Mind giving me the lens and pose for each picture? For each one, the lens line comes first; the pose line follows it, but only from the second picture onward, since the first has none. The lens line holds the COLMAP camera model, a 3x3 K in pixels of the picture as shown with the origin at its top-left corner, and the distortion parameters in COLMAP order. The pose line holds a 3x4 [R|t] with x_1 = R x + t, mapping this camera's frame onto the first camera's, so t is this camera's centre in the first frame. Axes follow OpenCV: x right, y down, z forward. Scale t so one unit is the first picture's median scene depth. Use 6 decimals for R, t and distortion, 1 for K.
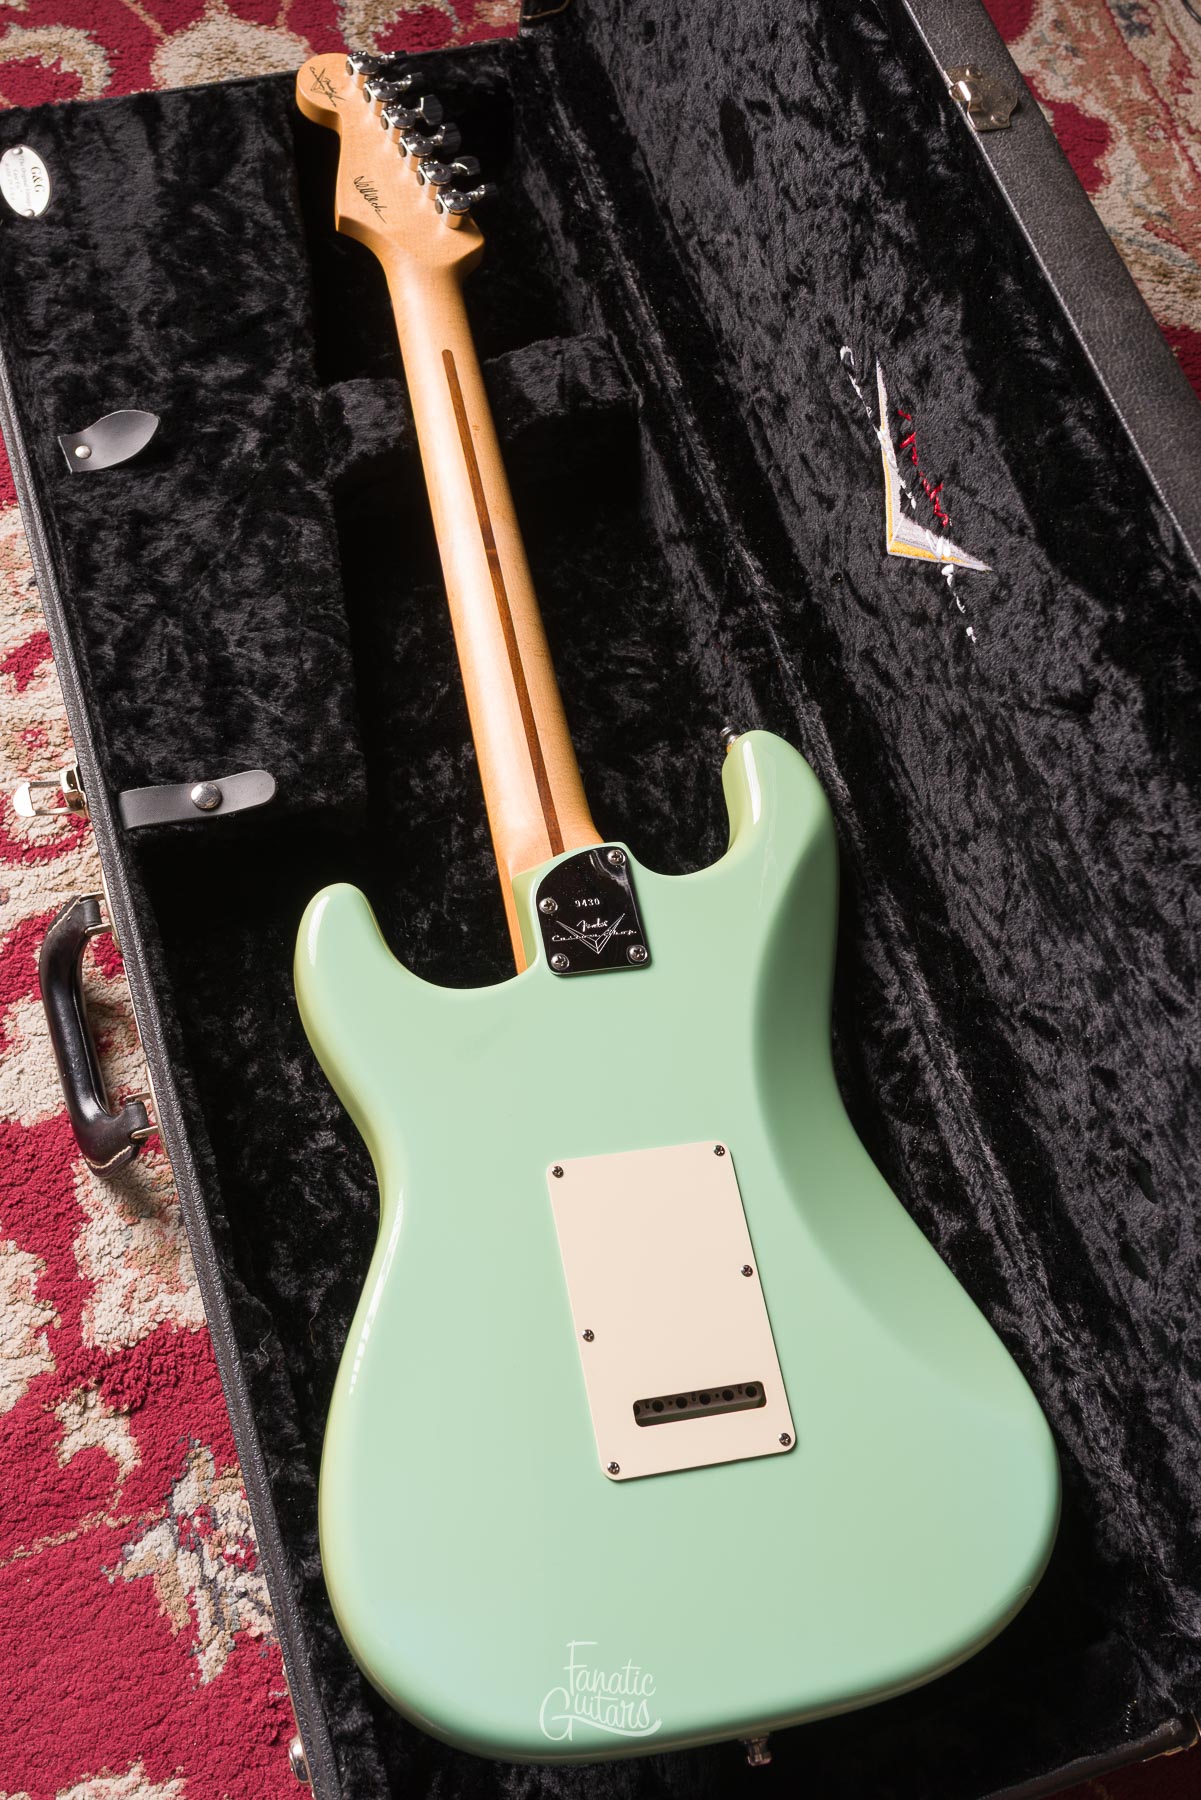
lens RADIAL K [[1928.0, 0, 562.8], [0, 1928.0, 831.8], [0, 0, 1]] dist [0.001899, -0.011854]
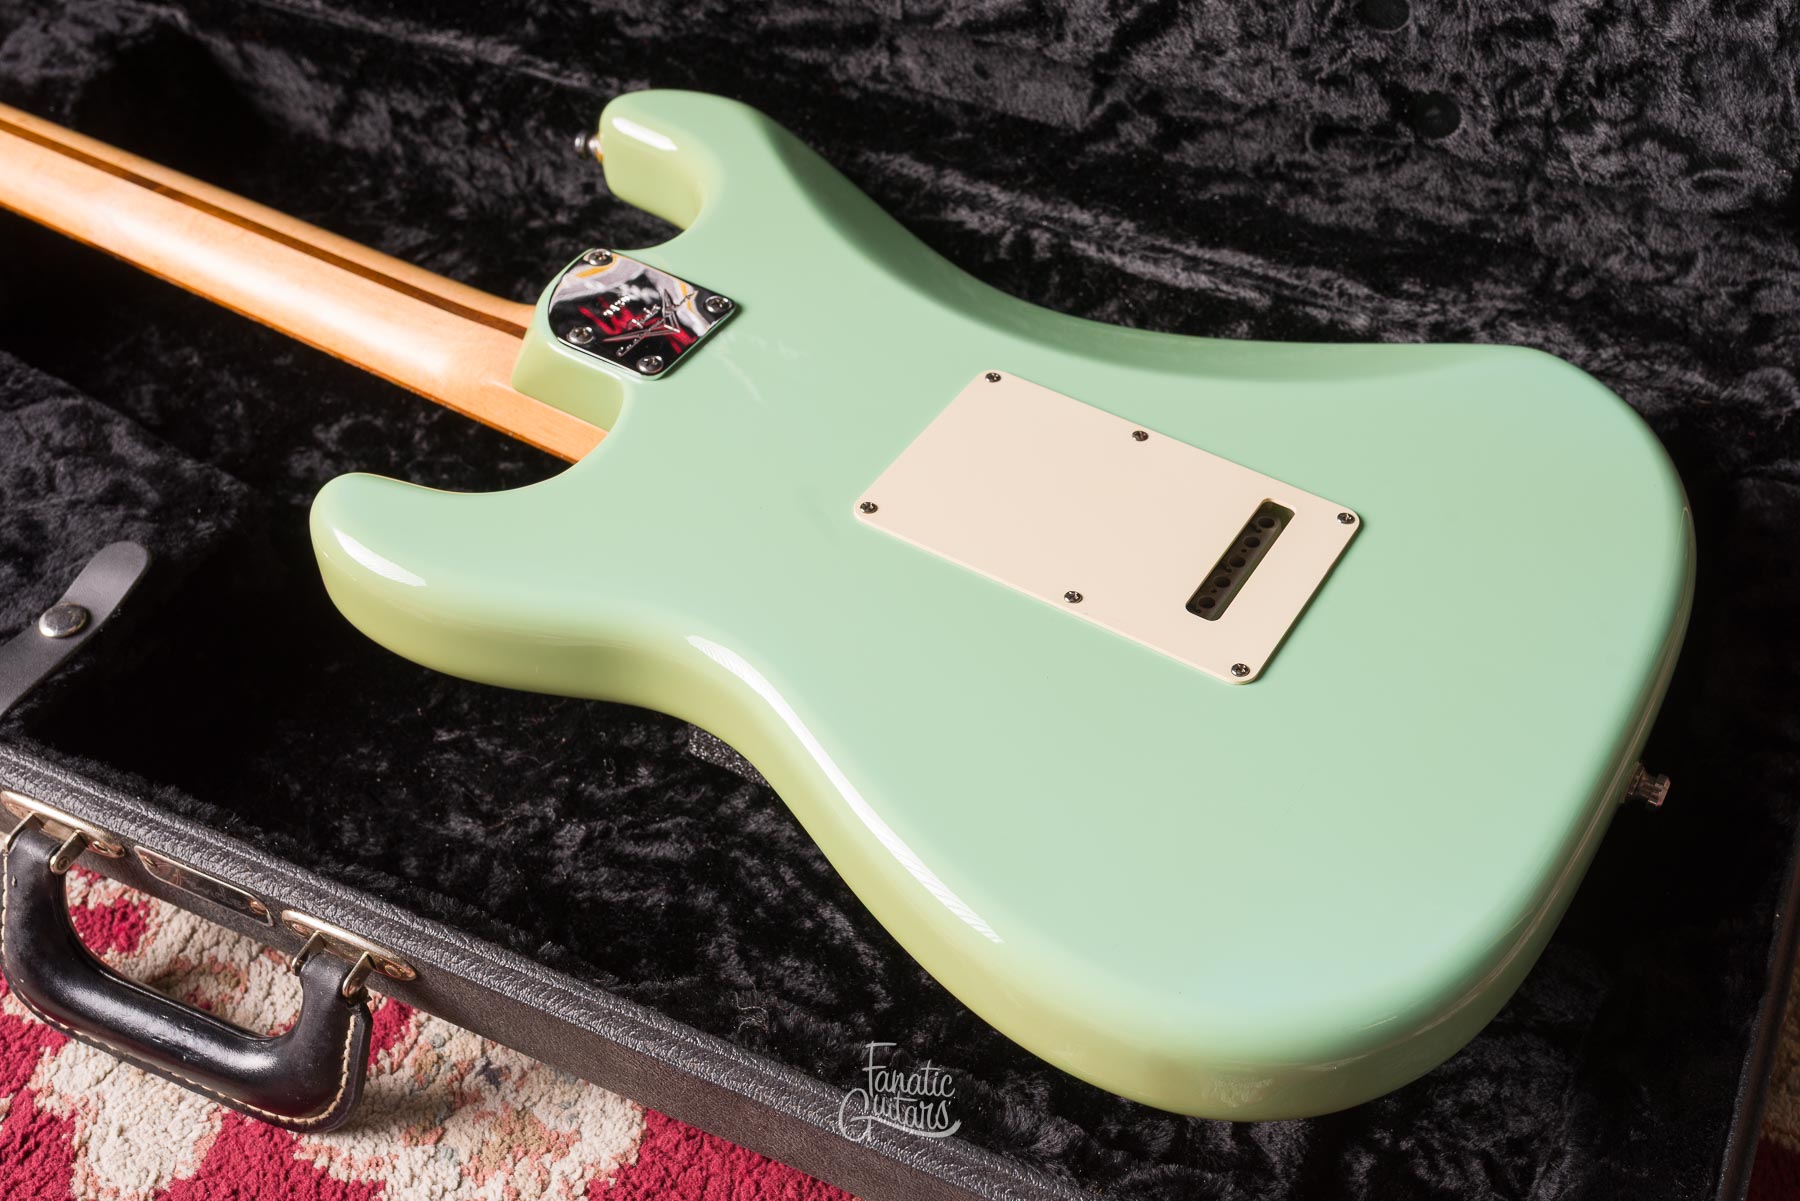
lens RADIAL K [[1983.3, 0, 1022.4], [0, 1983.3, 600.6], [0, 0, 1]] dist [0.000775, -0.003927]
pose [[0.649738, -0.639782, 0.410512, -0.242230], [0.707602, 0.706353, -0.019107, 0.216902], [-0.277742, 0.302893, 0.911655, 0.290607]]
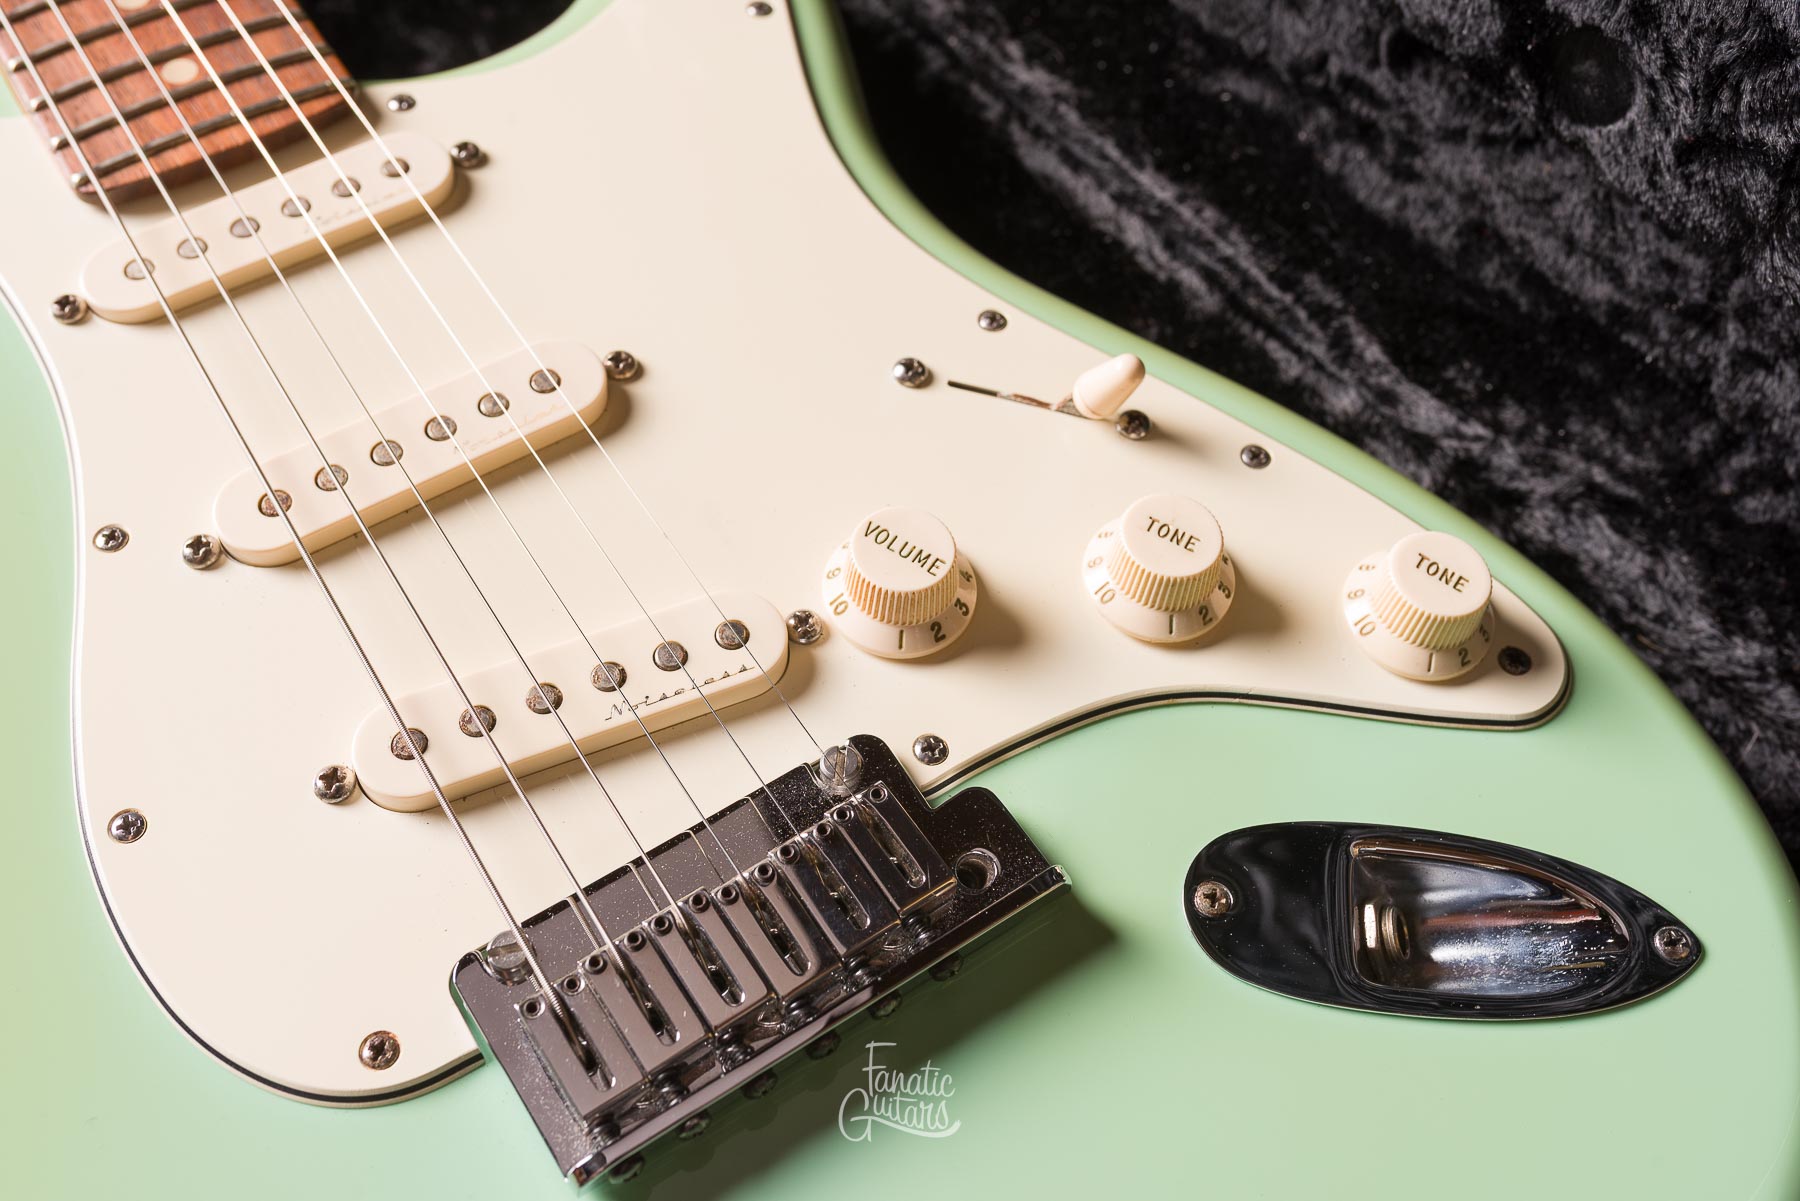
lens RADIAL K [[1813.5, 0, 899.9], [0, 1813.5, 600.4], [0, 0, 1]] dist [0.001686, 0.007248]
pose [[0.924713, -0.357607, 0.130471, 0.068400], [0.365860, 0.929572, -0.045179, 0.239881], [-0.105126, 0.089512, 0.990422, 0.549658]]
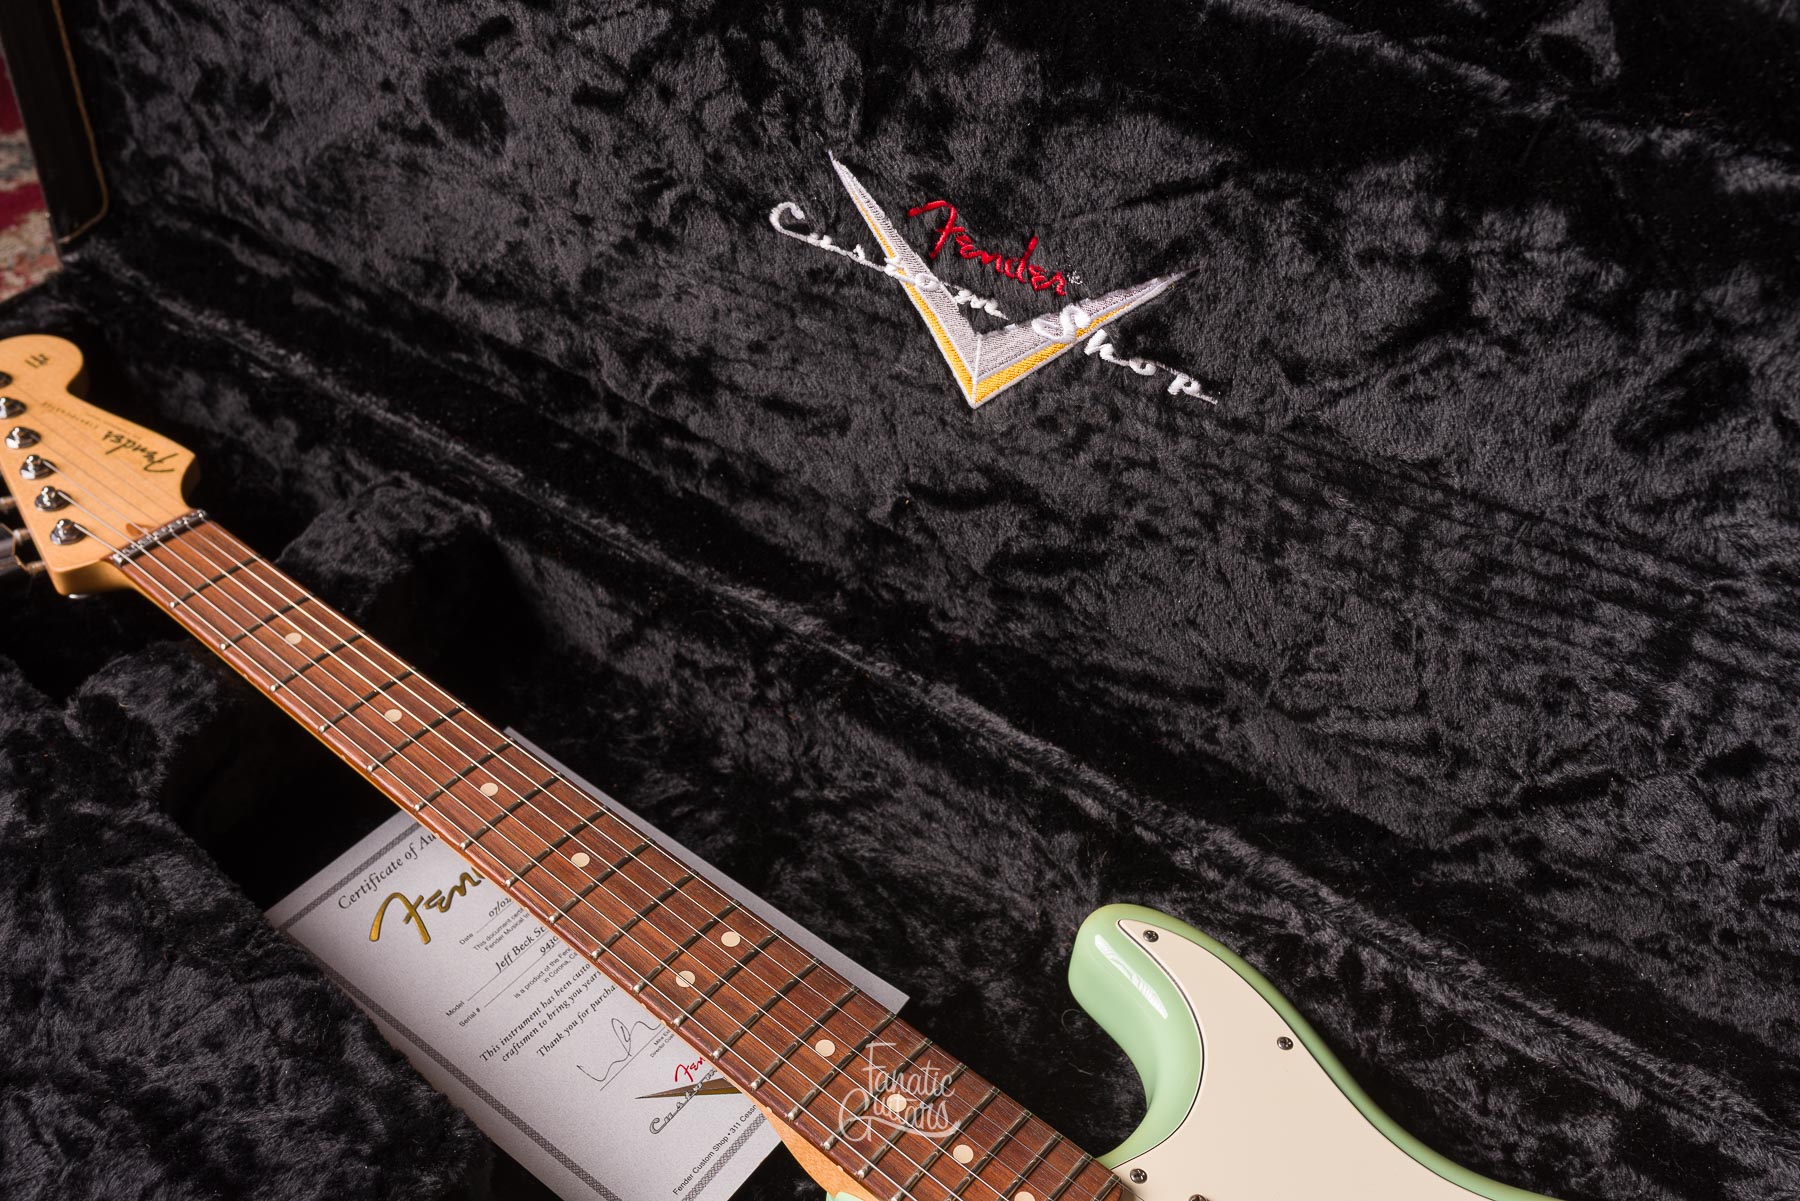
lens RADIAL K [[1752.2, 0, 900.9], [0, 1752.2, 599.5], [0, 0, 1]] dist [0.006899, -0.015860]
pose [[0.771473, -0.459055, 0.440566, -0.169980], [0.571612, 0.804164, -0.163036, 0.008029], [-0.279445, 0.377610, 0.882792, 0.407104]]
